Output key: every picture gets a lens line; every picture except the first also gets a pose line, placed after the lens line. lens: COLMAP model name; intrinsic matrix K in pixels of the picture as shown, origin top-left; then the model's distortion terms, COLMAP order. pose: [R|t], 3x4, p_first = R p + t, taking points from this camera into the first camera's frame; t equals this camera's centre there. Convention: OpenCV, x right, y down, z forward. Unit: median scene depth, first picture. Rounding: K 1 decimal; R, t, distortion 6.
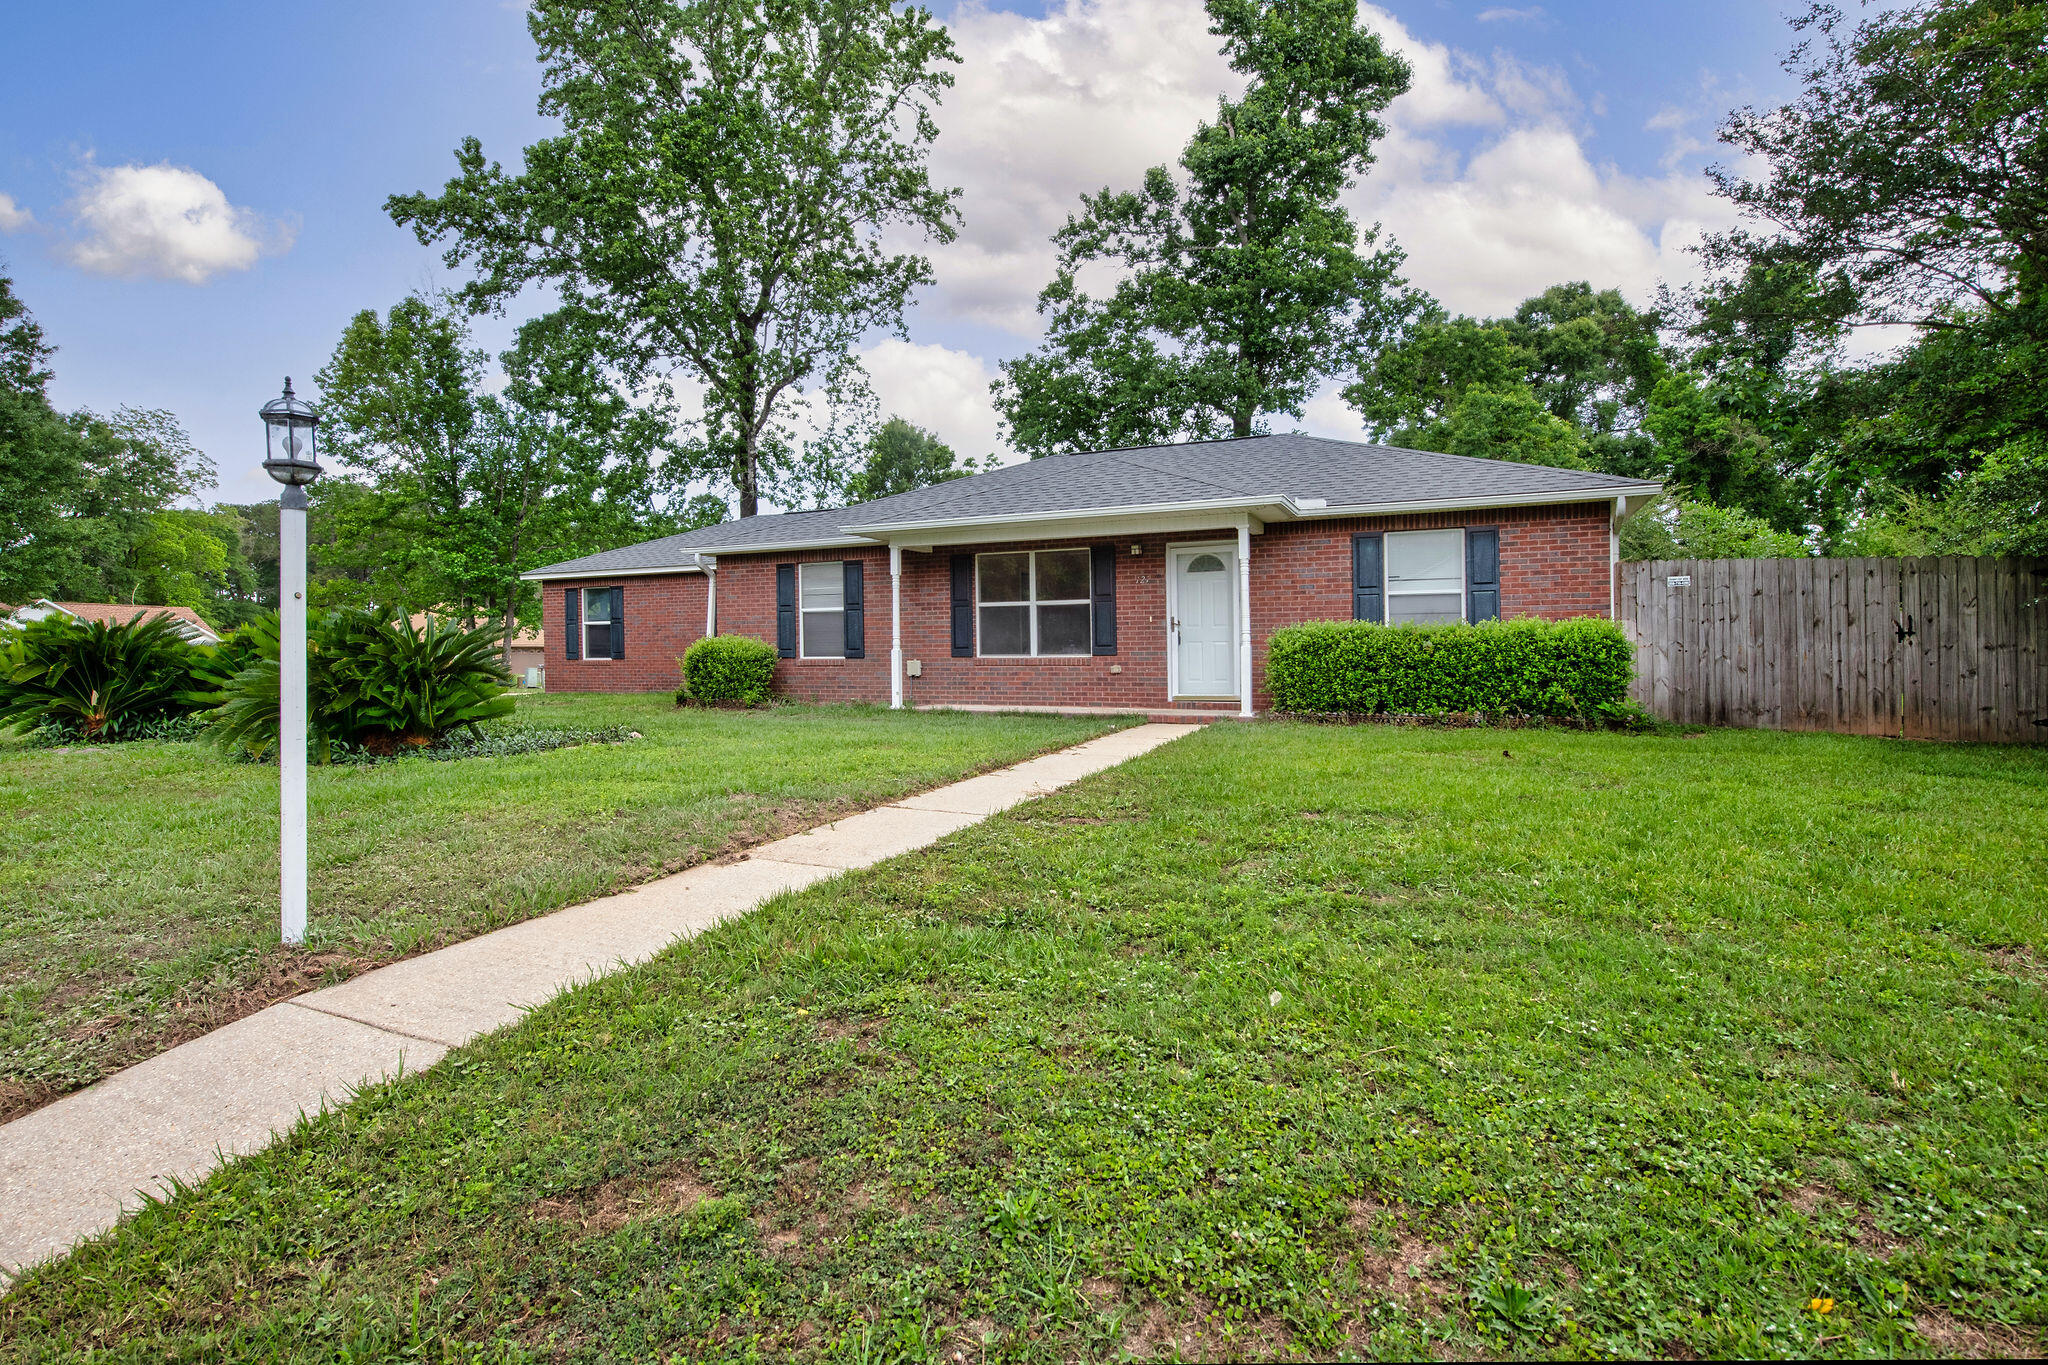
lens RADIAL K [[991.8, 0, 1024.0], [0, 991.8, 682.5], [0, 0, 1]] dist [-0.017164, -0.000307]
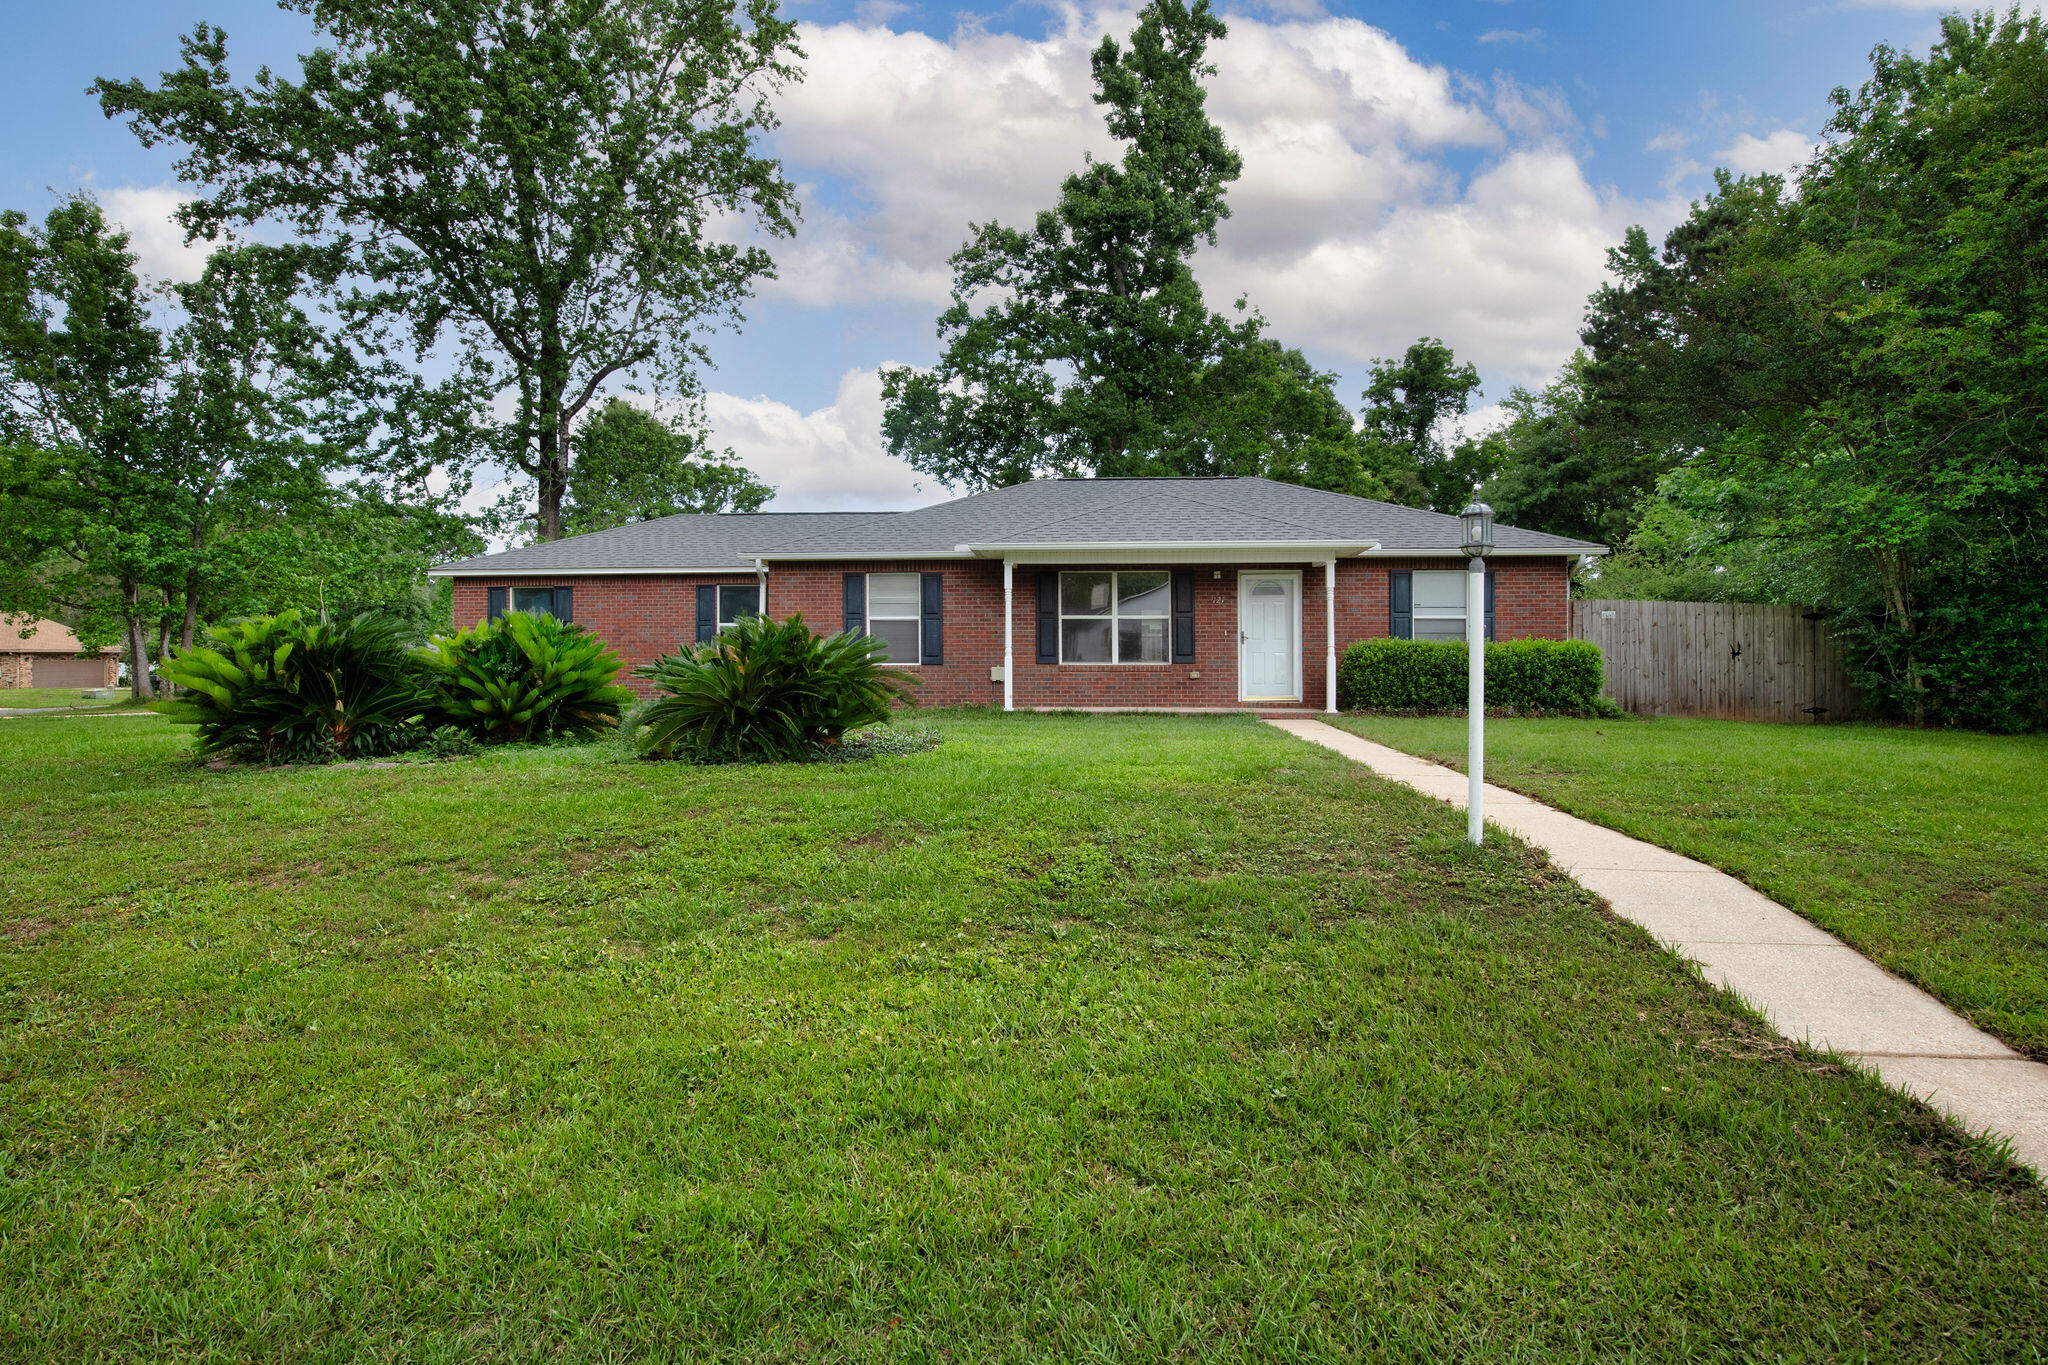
lens RADIAL K [[1071.3, 0, 1016.0], [0, 1071.3, 663.6], [0, 0, 1]] dist [-0.000805, -0.024432]
pose [[0.929925, 0.008199, 0.367657, -0.266075], [0.003107, 0.999541, -0.030148, 0.004638], [-0.367735, 0.029177, 0.929473, -0.046776]]
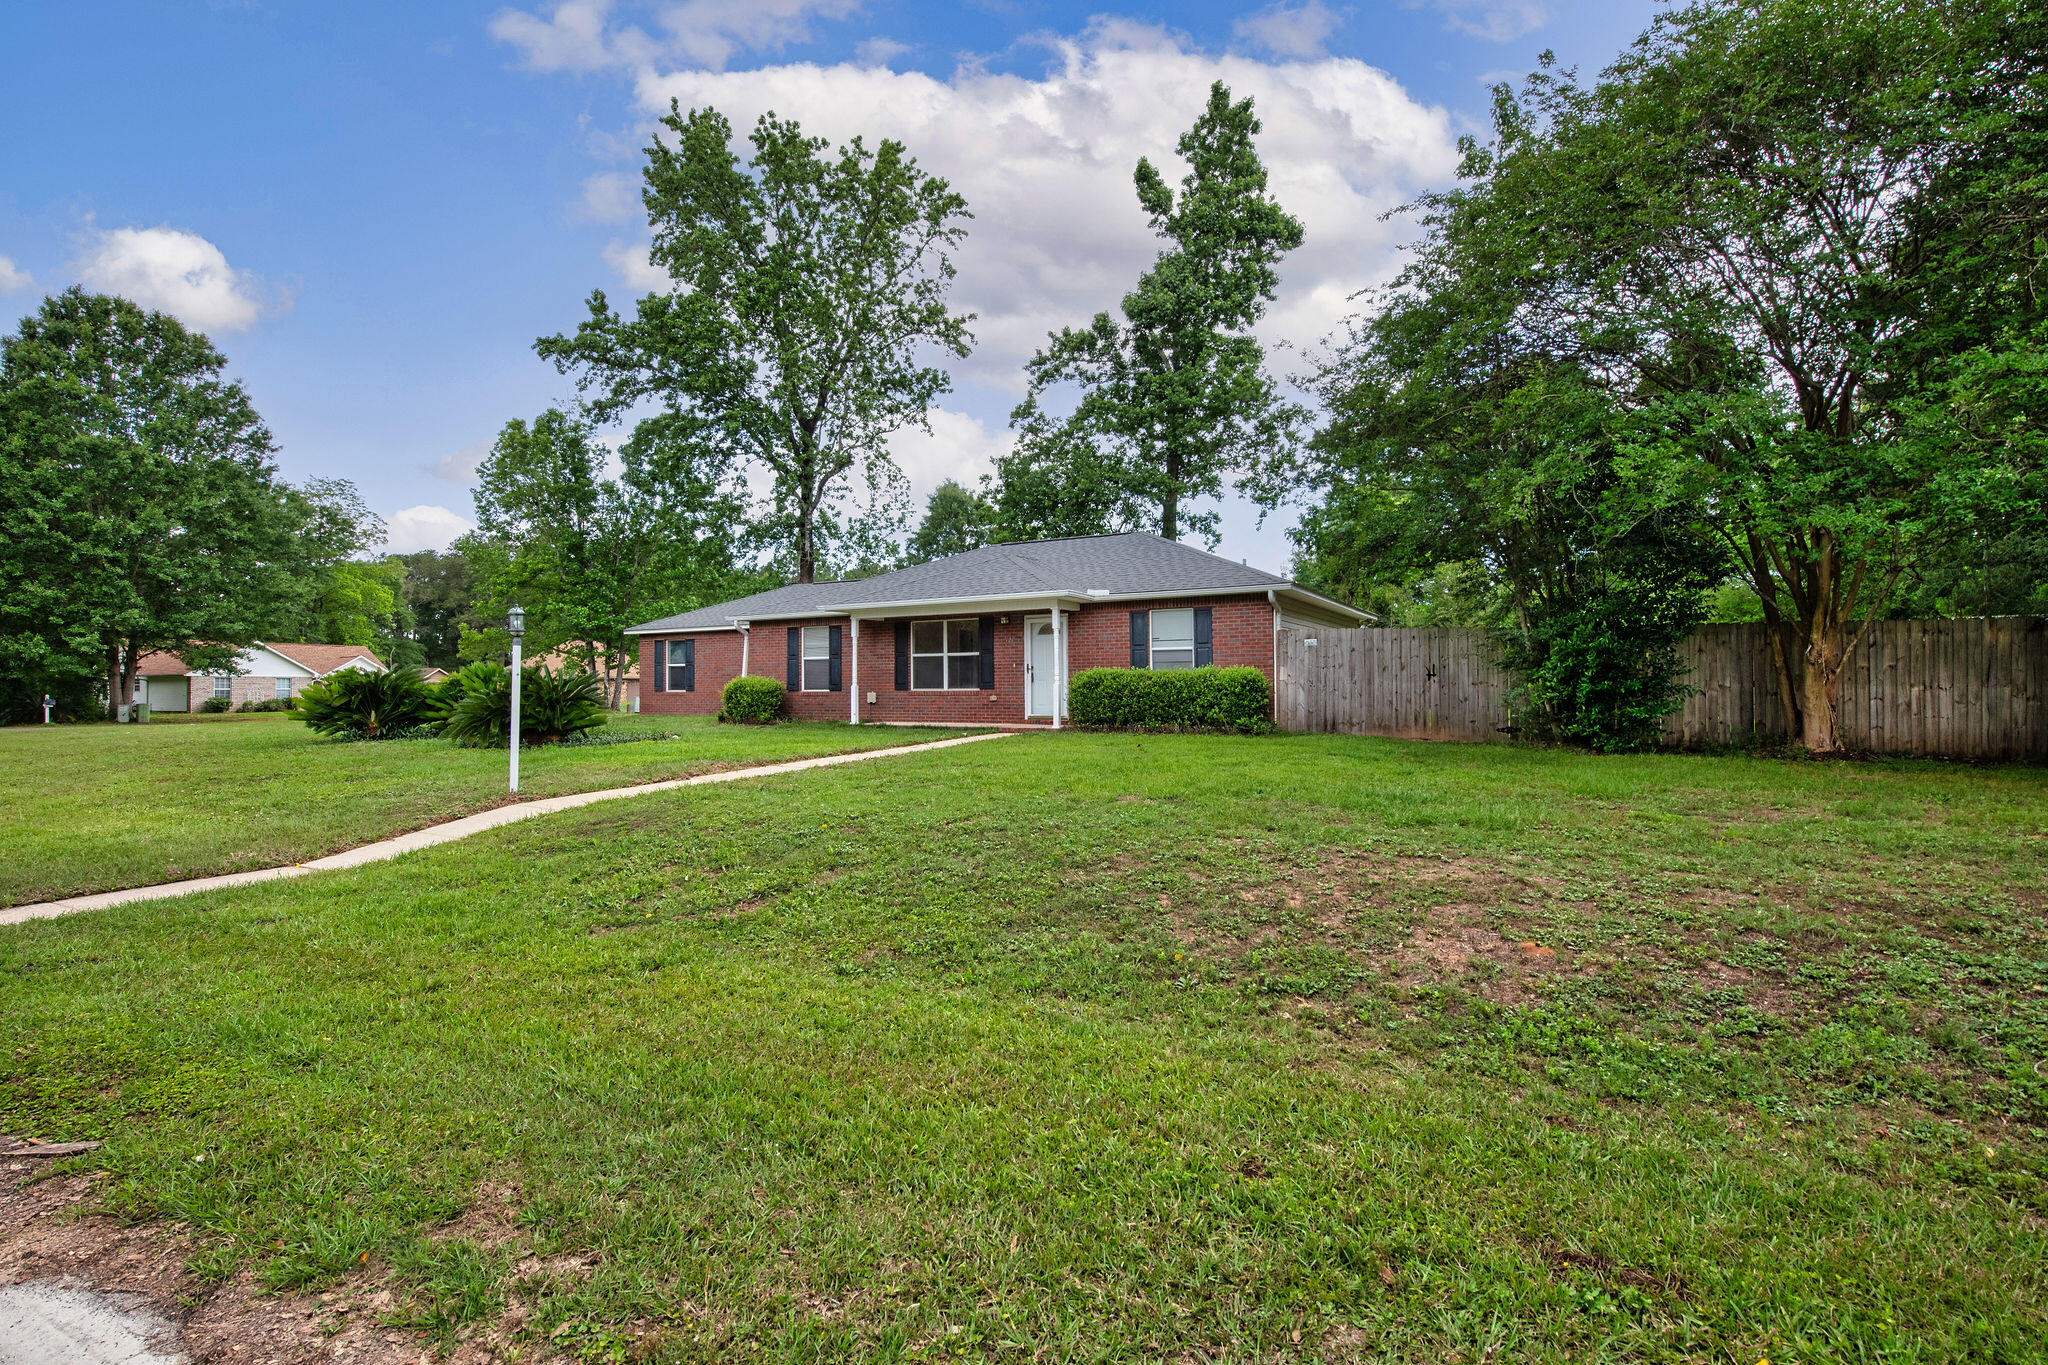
lens RADIAL K [[991.1, 0, 1048.8], [0, 991.1, 657.4], [0, 0, 1]] dist [-0.001651, -0.000056]
pose [[0.996568, -0.004198, -0.082676, 0.141692], [-0.000283, 0.998535, -0.054117, 0.003011], [0.082782, 0.053954, 0.995106, -0.237272]]
